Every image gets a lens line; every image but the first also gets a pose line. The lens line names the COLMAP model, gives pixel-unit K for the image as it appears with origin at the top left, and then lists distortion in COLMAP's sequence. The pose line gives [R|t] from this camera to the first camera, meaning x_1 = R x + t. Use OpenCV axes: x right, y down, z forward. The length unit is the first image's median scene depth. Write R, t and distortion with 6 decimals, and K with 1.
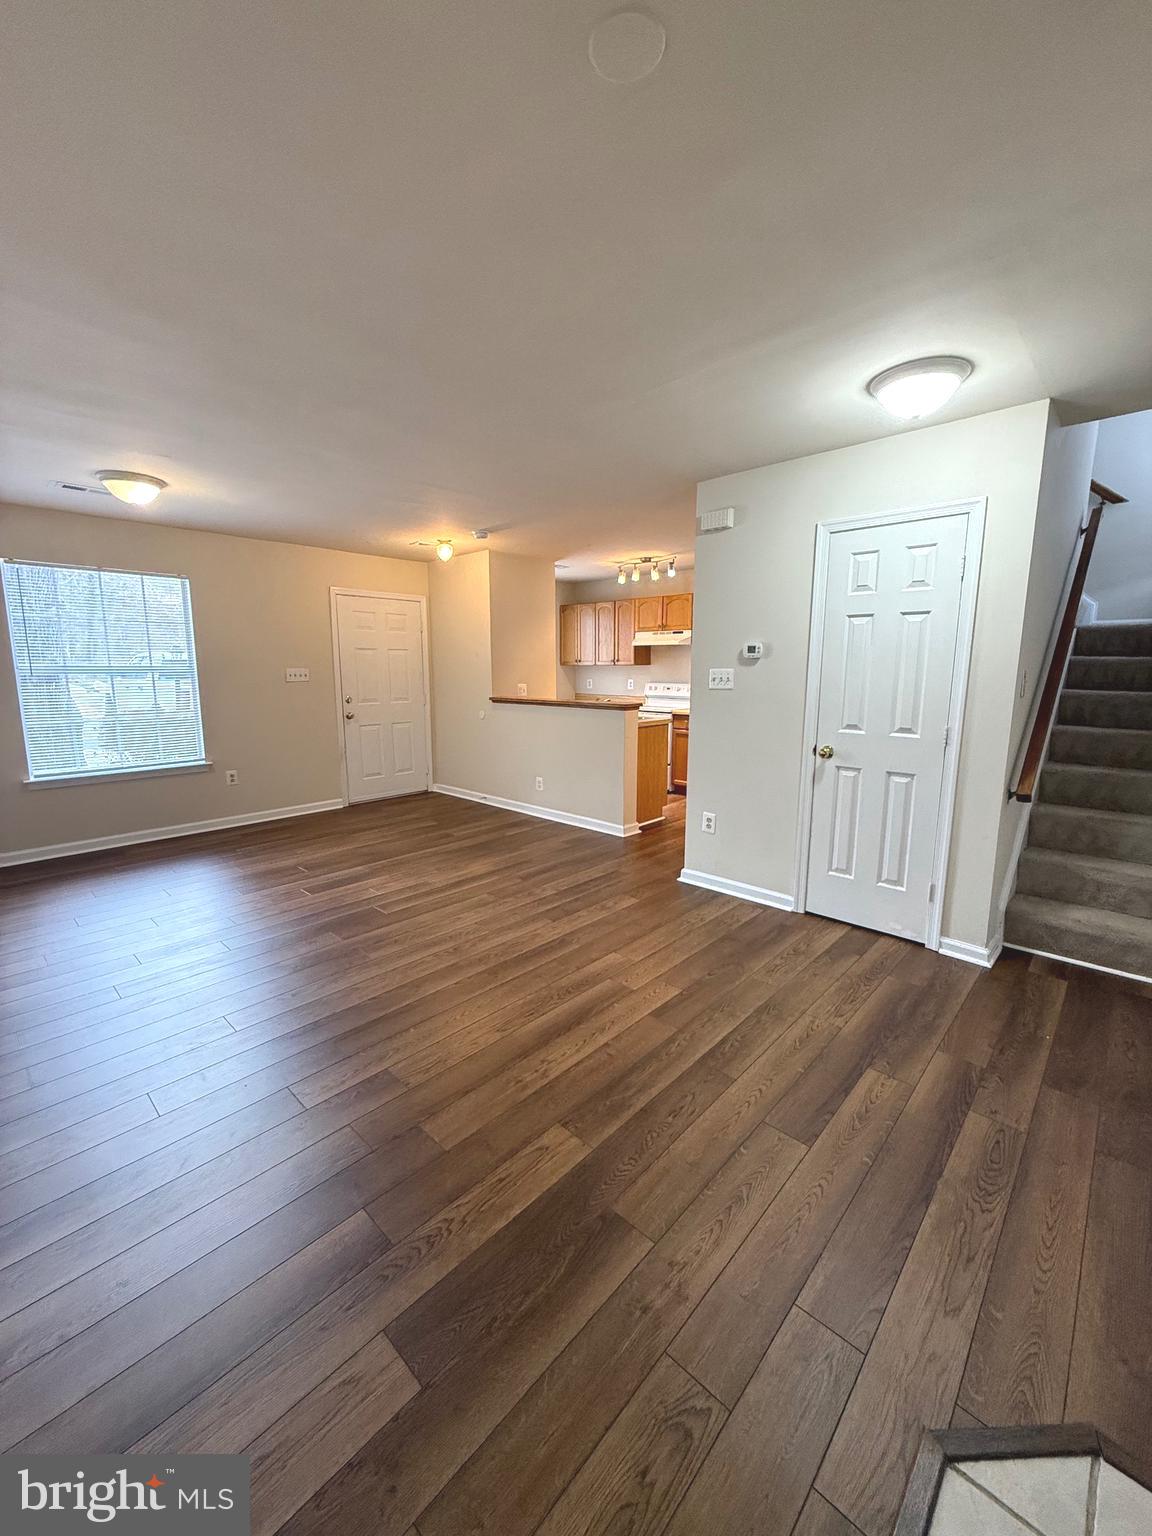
lens RADIAL K [[609.3, 0, 573.4], [0, 609.3, 764.4], [0, 0, 1]] dist [-0.002856, 0.000063]
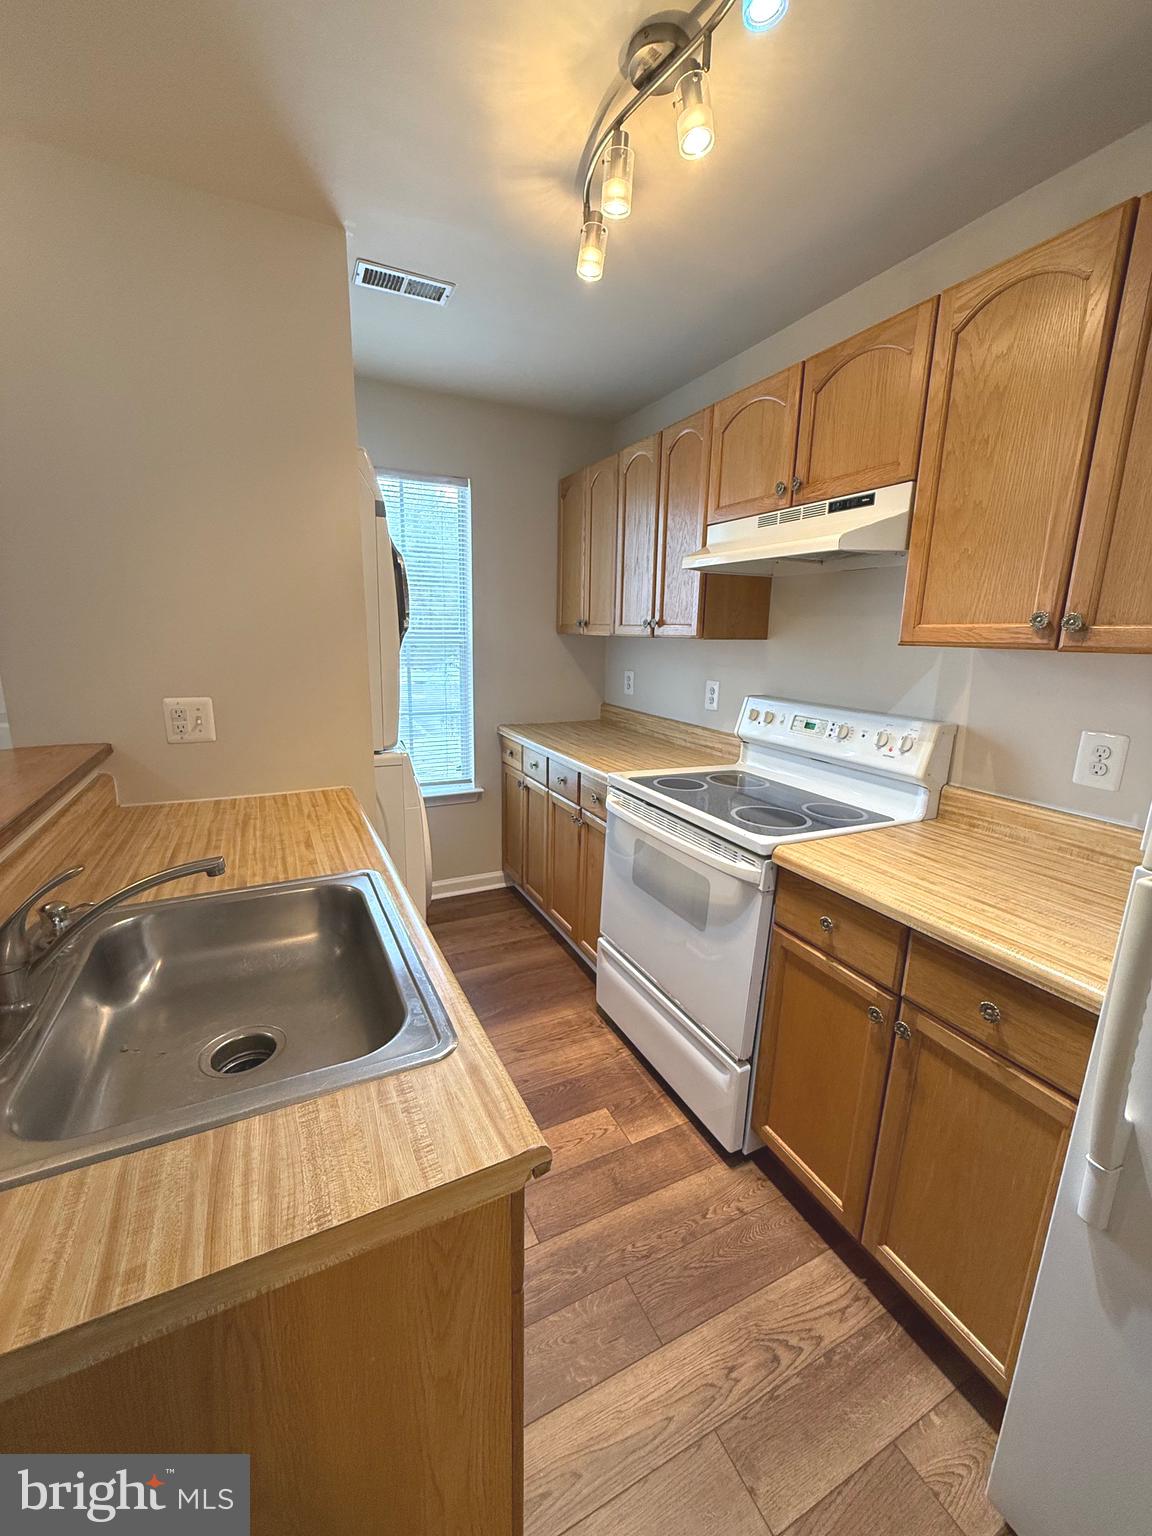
lens RADIAL K [[609.3, 0, 573.4], [0, 609.3, 764.4], [0, 0, 1]] dist [-0.002856, 0.000063]
pose [[0.937006, 0.092143, -0.336942, 0.275207], [-0.075012, 0.995156, 0.063541, -0.212695], [0.341164, -0.034264, 0.939379, 1.275254]]
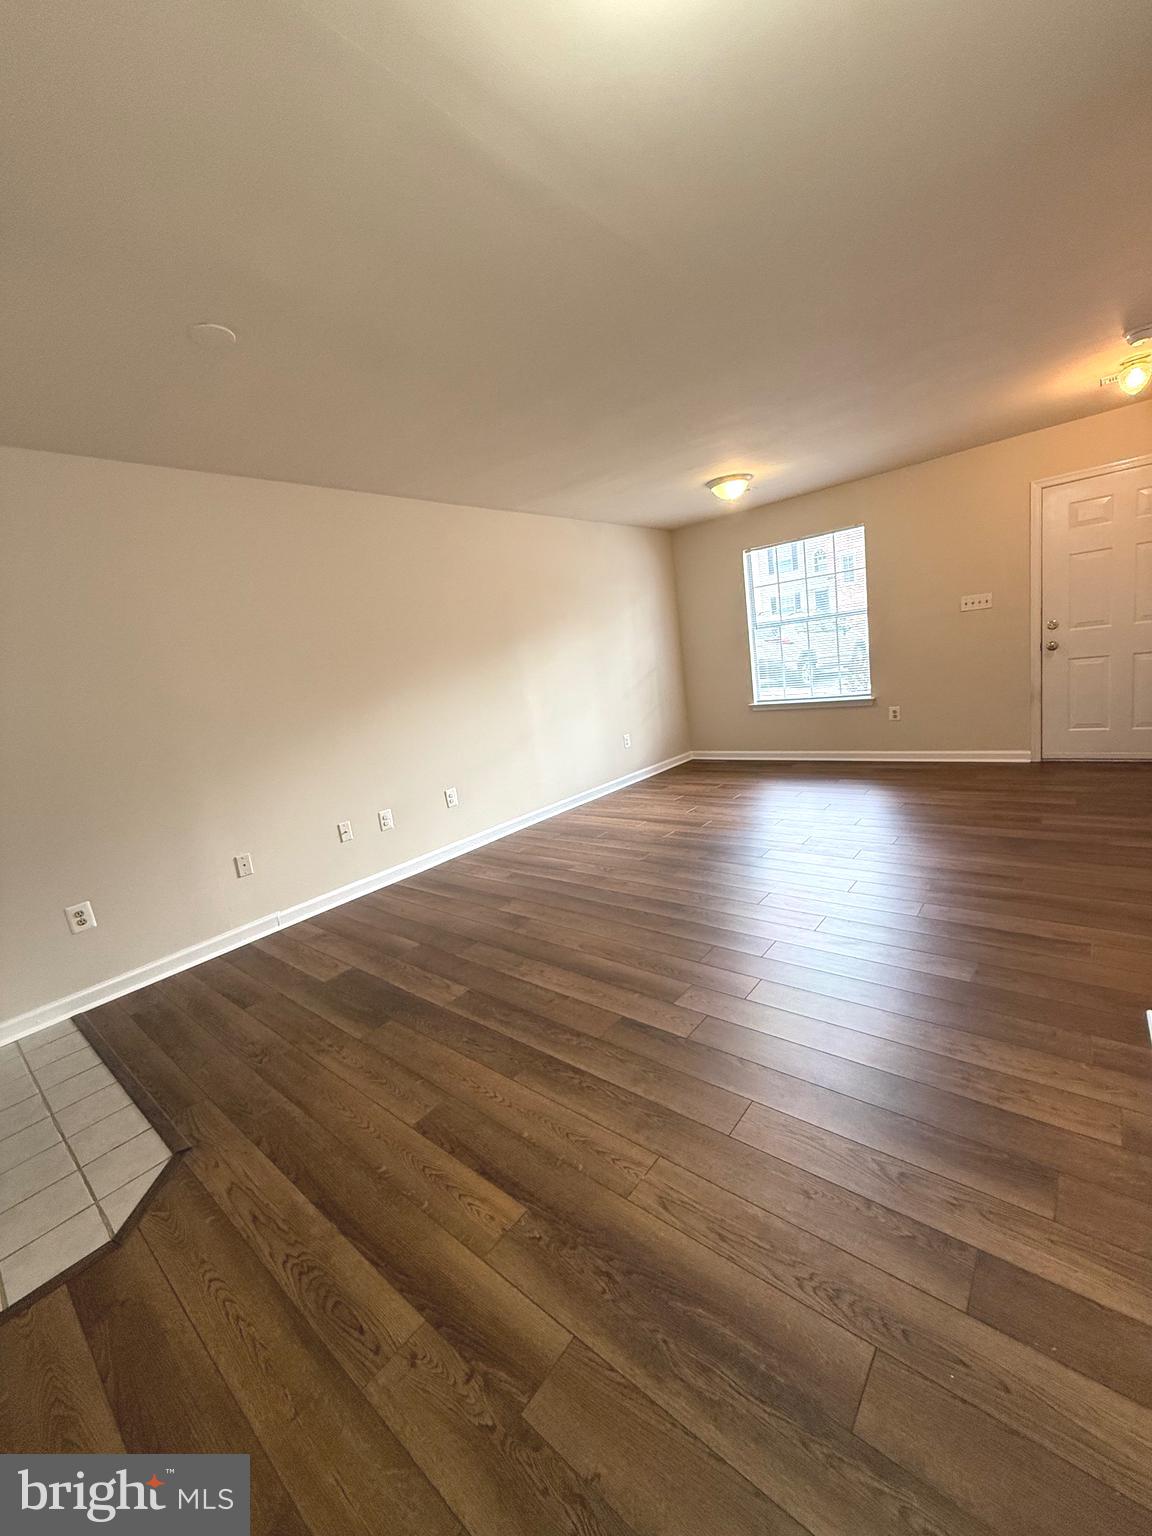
lens RADIAL K [[604.9, 0, 576.0], [0, 604.9, 768.0], [0, 0, 1]] dist [0.000296, -0.000008]
pose [[0.056030, 0.172922, -0.983341, 0.587602], [-0.028727, 0.984759, 0.171534, -0.064766], [0.998016, 0.018637, 0.060144, 0.545666]]
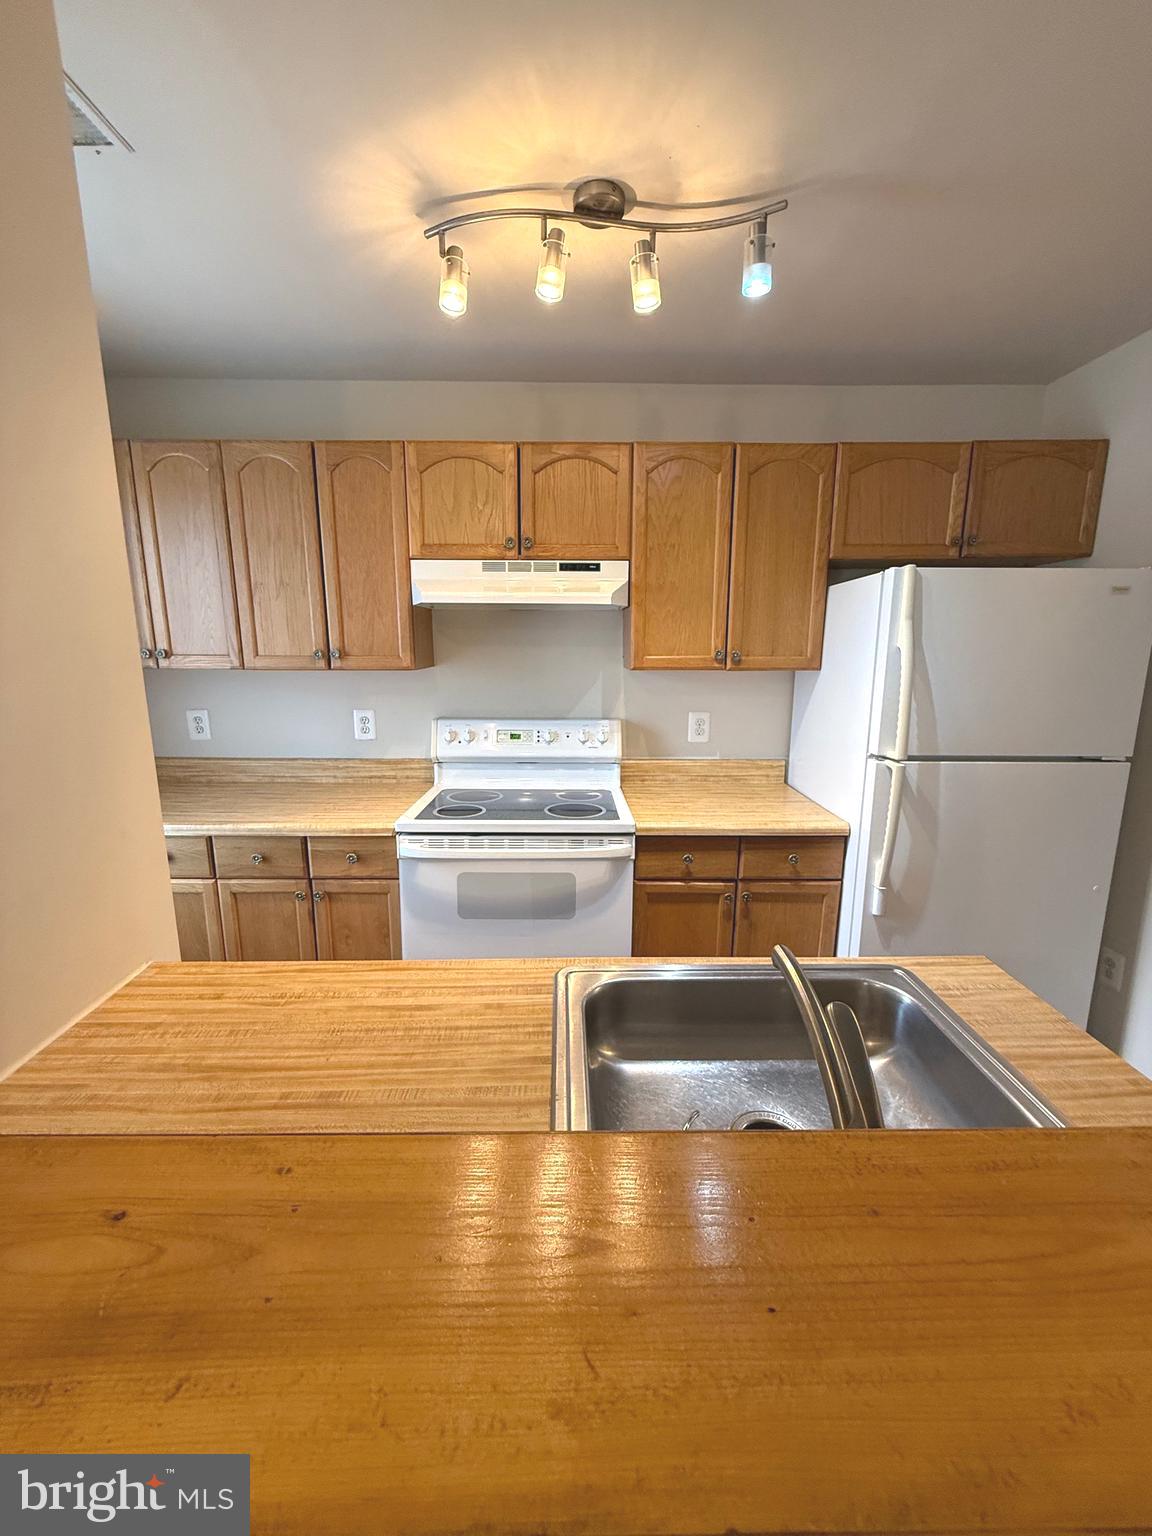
lens RADIAL K [[609.3, 0, 573.4], [0, 609.3, 764.4], [0, 0, 1]] dist [-0.002856, 0.000063]
pose [[0.721801, -0.133242, 0.679154, -0.102161], [0.109573, 0.990917, 0.077952, -0.241483], [-0.683372, 0.018151, 0.729845, 1.333207]]
